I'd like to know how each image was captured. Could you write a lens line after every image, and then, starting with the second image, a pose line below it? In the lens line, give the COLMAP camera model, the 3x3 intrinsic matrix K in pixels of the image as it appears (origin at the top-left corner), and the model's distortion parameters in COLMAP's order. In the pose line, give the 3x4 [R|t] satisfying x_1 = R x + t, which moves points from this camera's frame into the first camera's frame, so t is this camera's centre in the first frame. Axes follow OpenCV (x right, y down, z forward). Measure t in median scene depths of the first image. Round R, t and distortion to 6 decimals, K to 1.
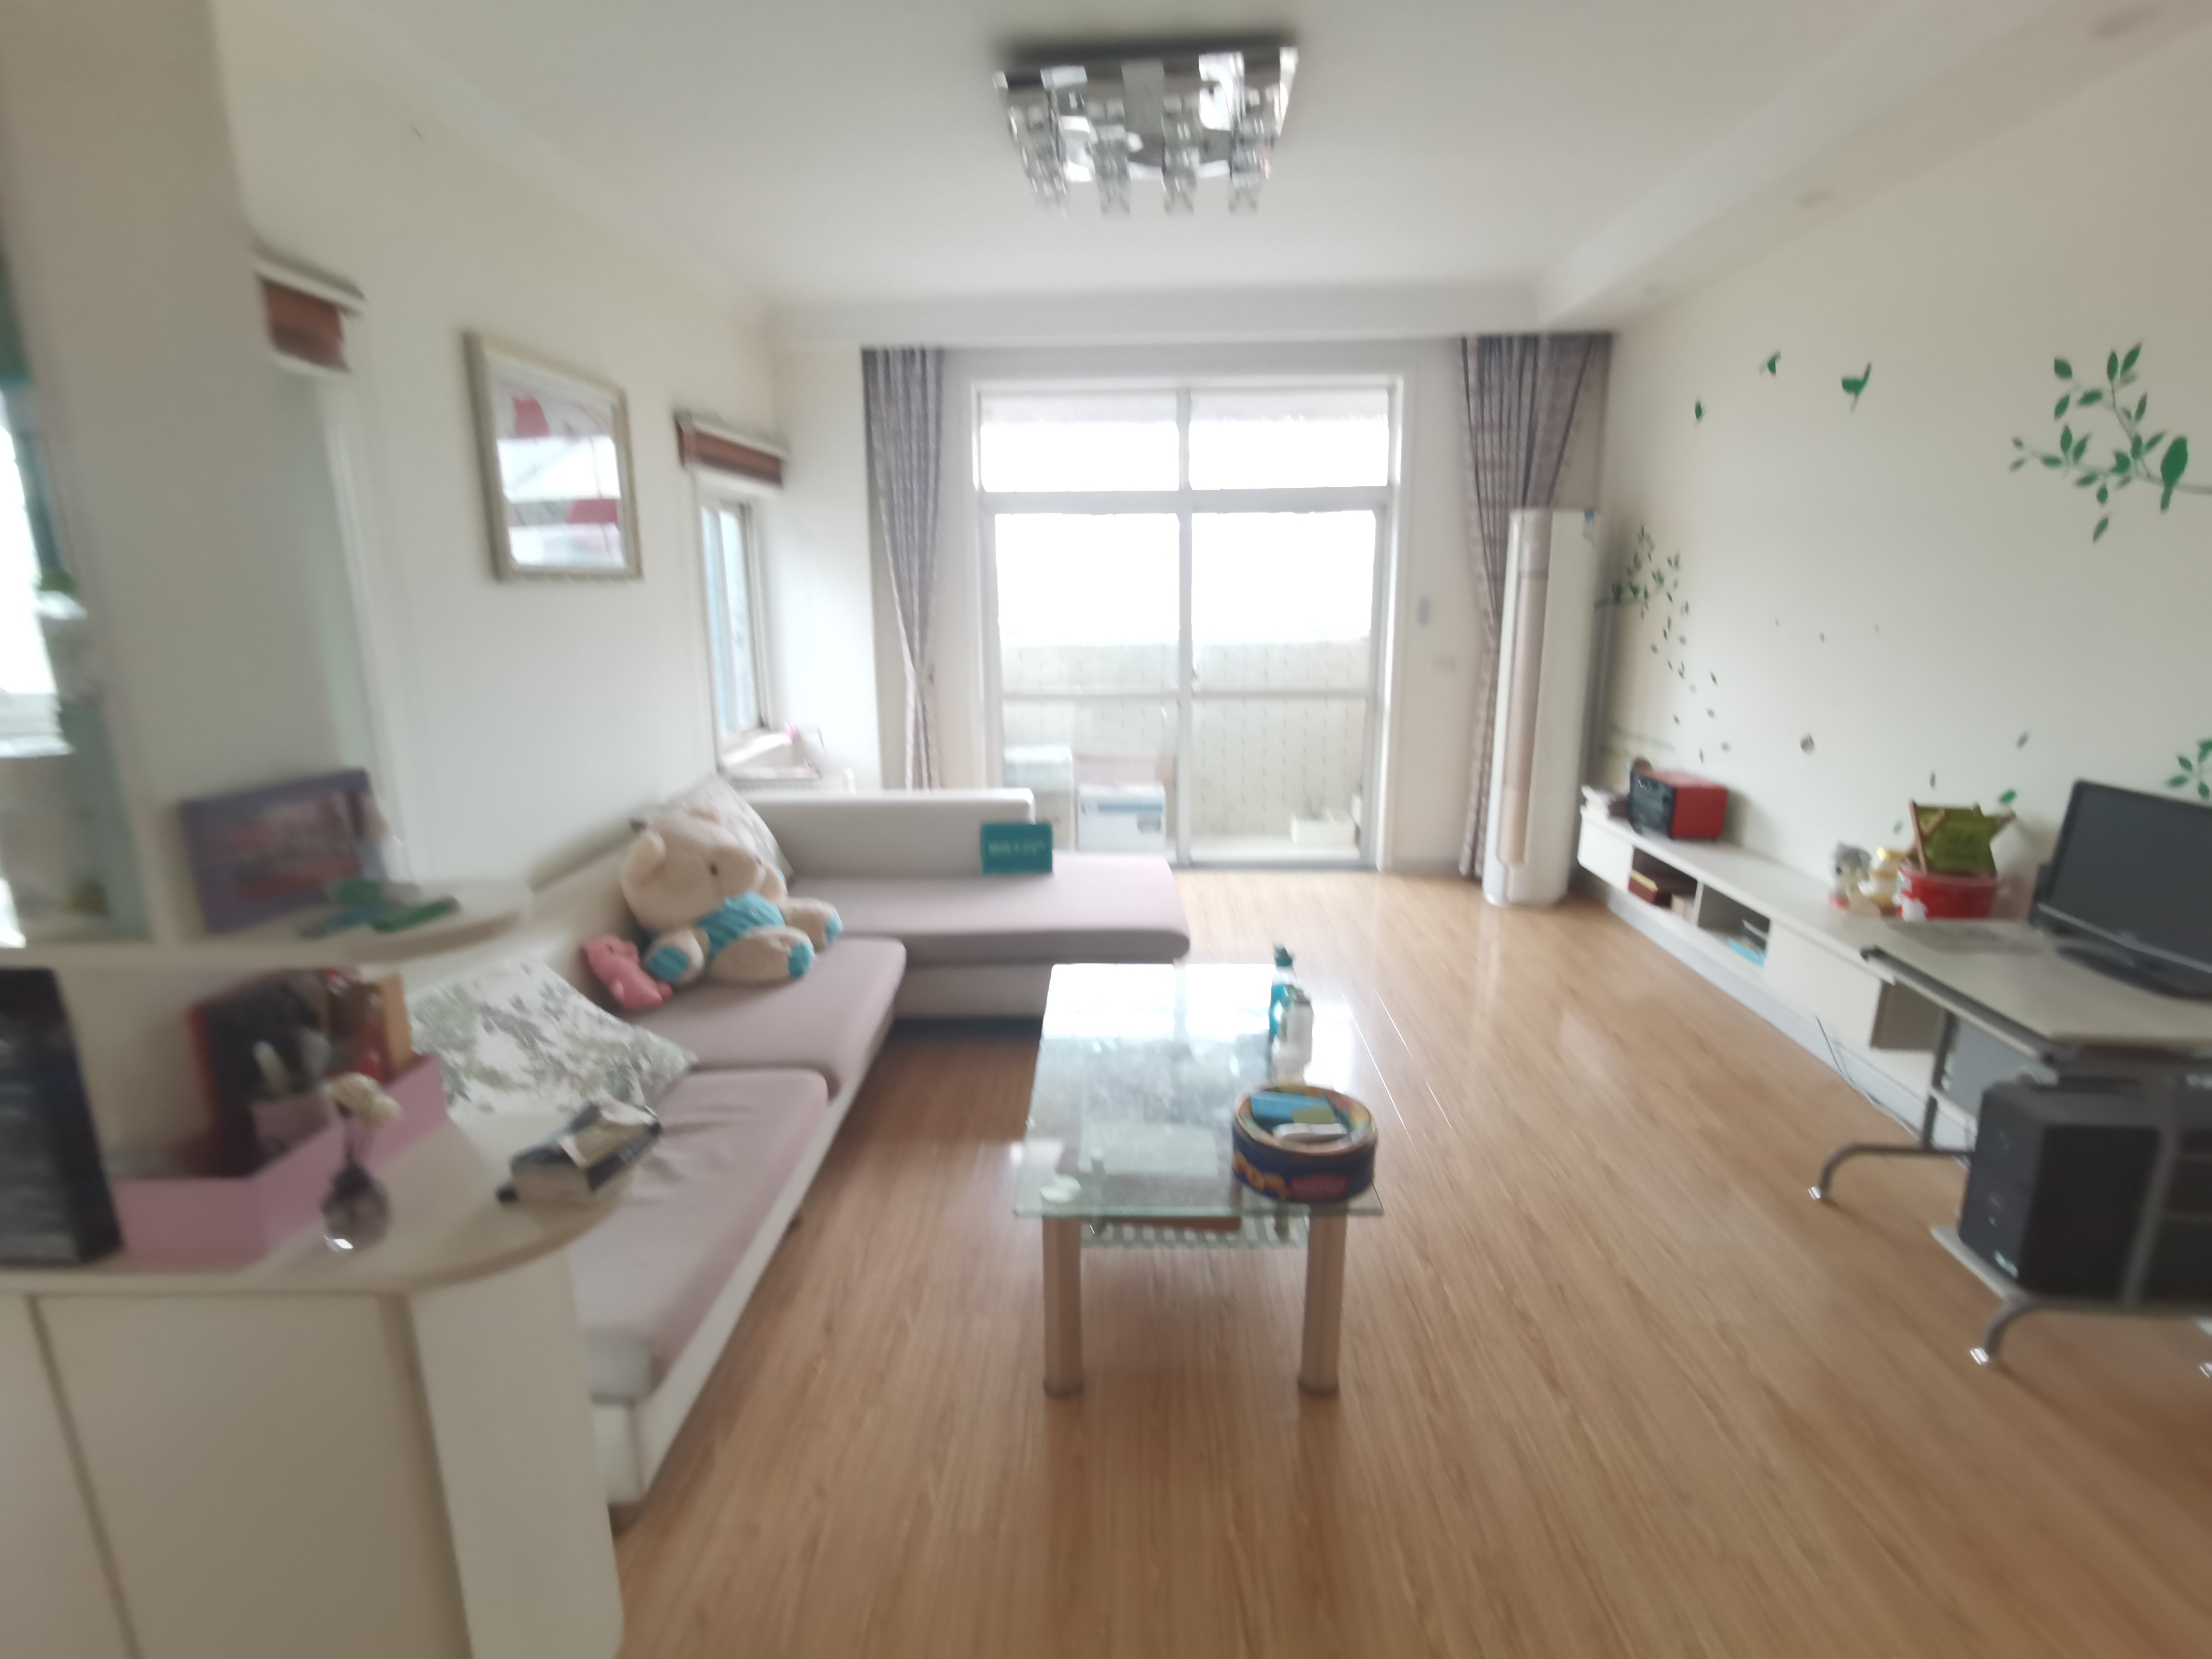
lens RADIAL K [[1051.8, 0, 1094.2], [0, 1051.8, 829.8], [0, 0, 1]] dist [-0.019027, 0.006849]
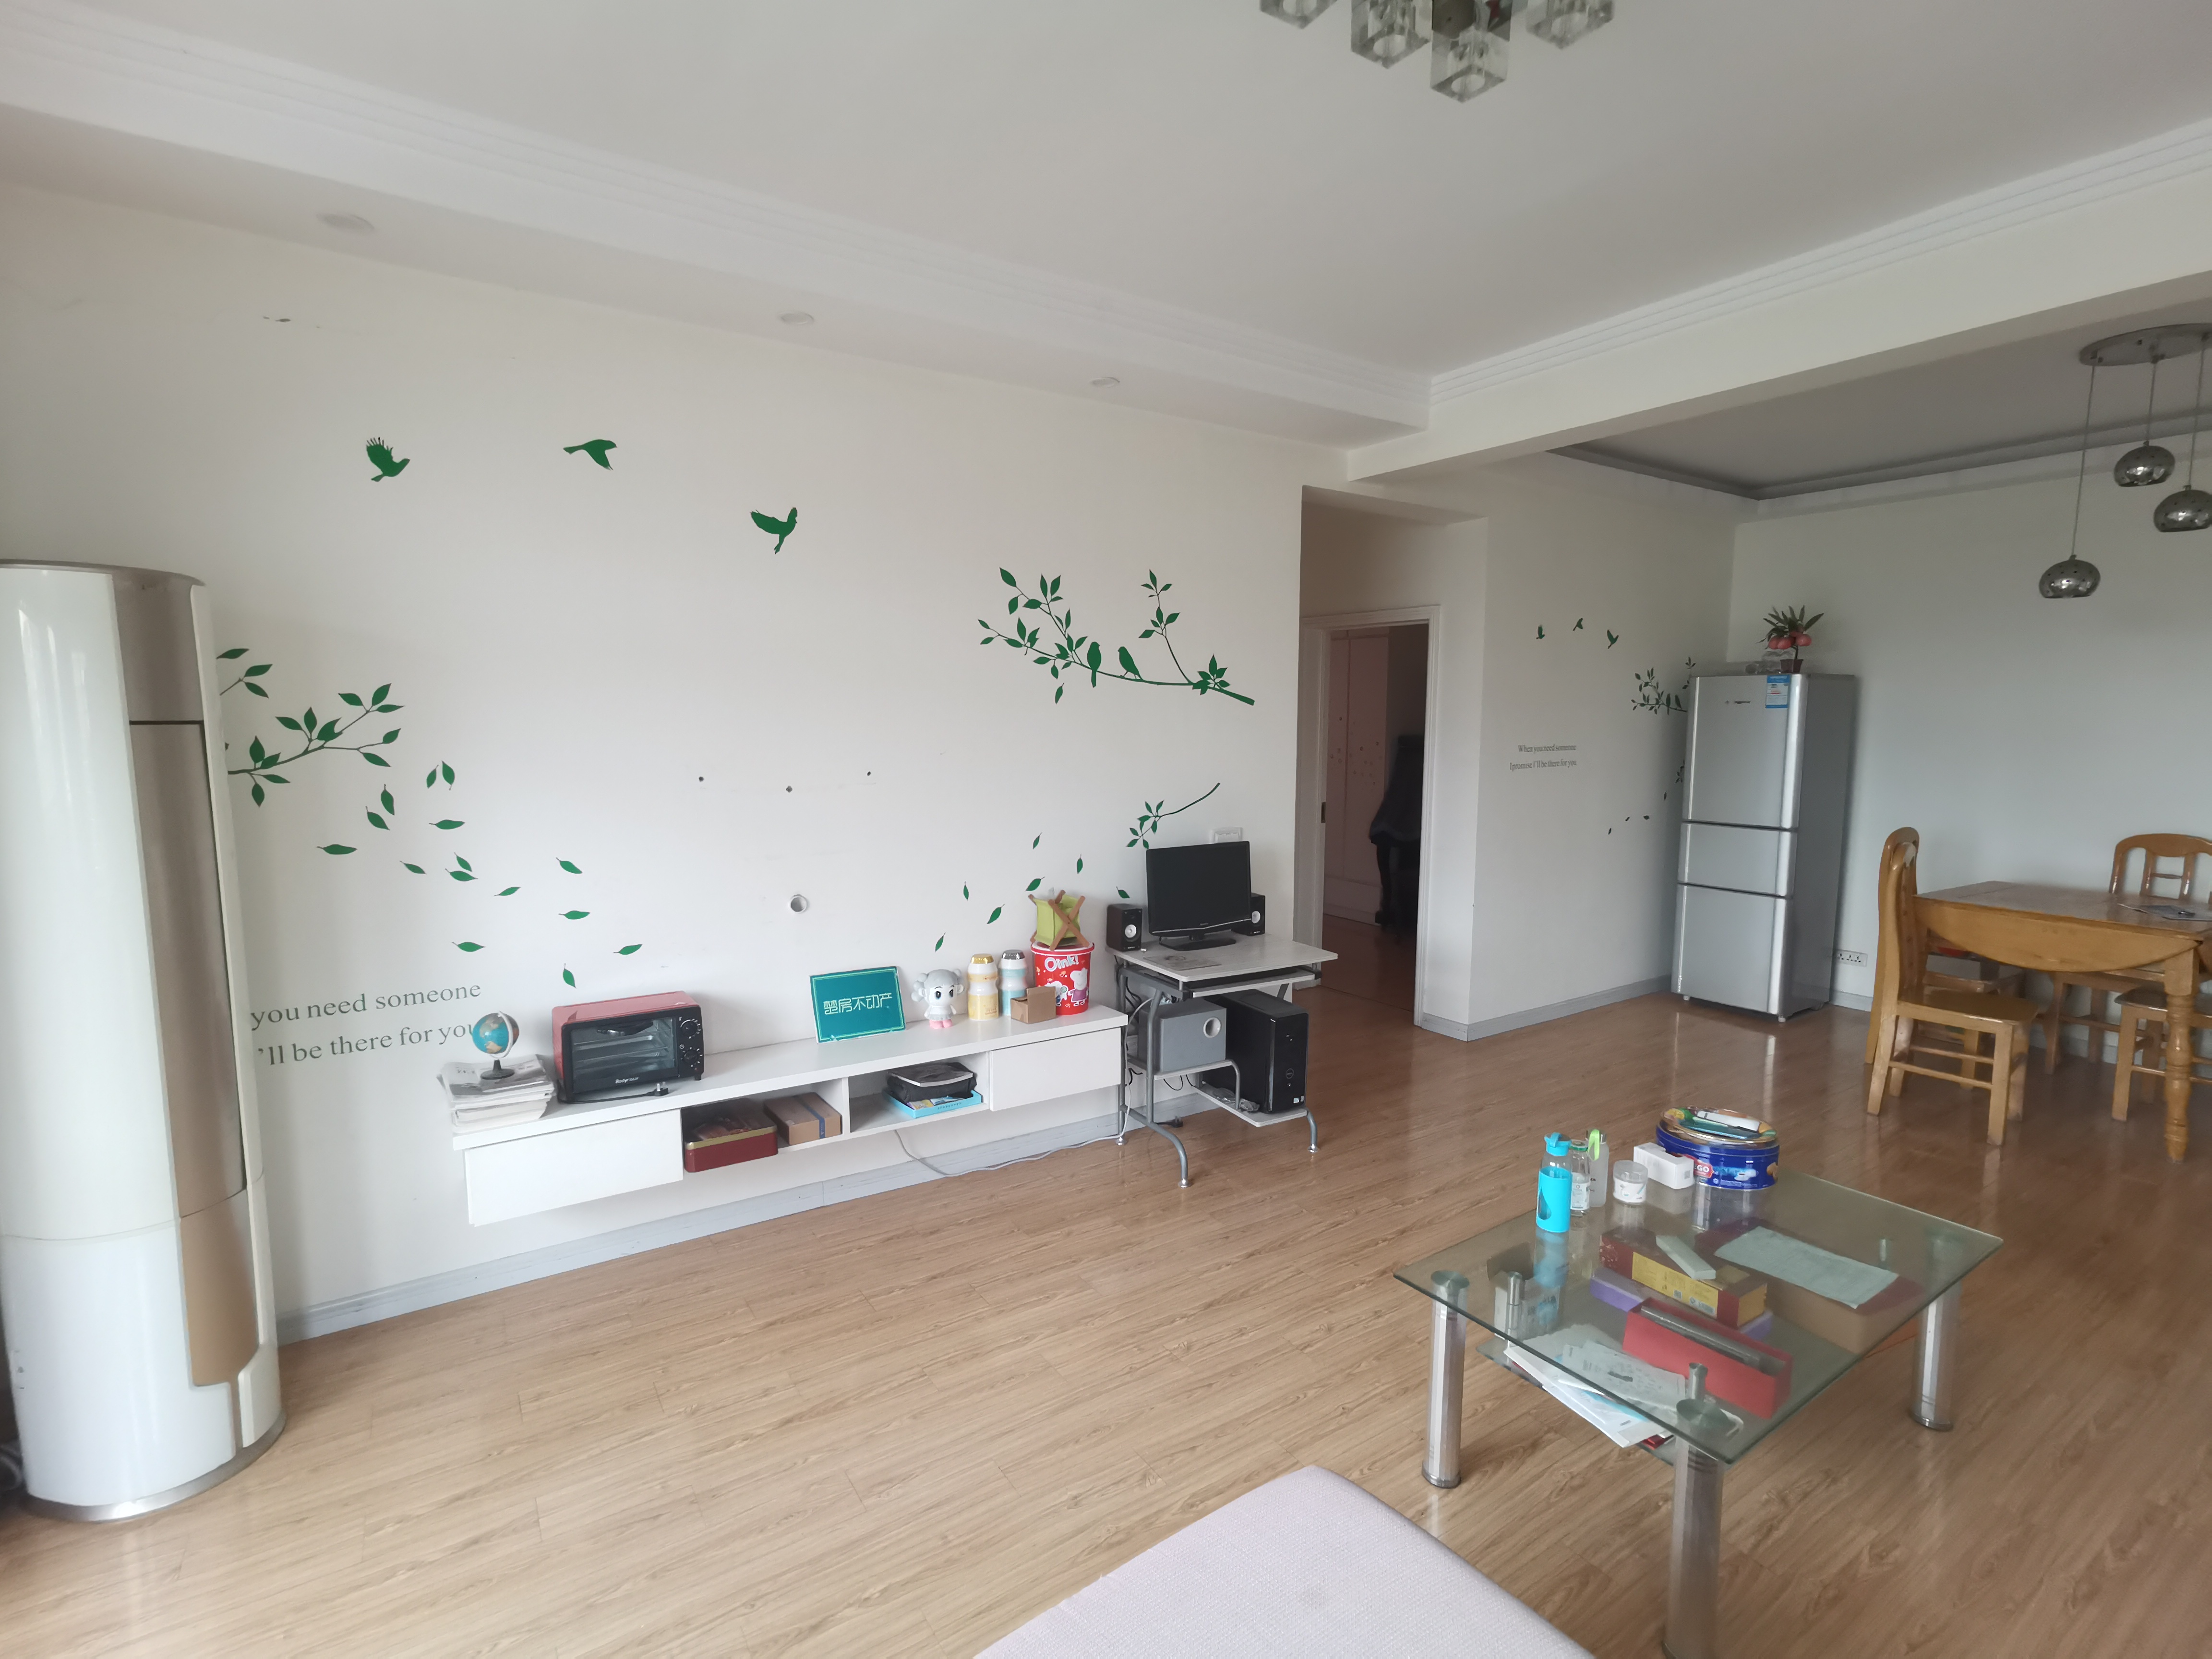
lens RADIAL K [[1051.8, 0, 1119.2], [0, 1051.8, 834.1], [0, 0, 1]] dist [-0.019027, 0.006849]
pose [[-0.583345, -0.097031, 0.806408, -0.317421], [0.180762, 0.952430, 0.245362, -0.453586], [-0.791855, 0.288899, -0.538055, 1.803280]]
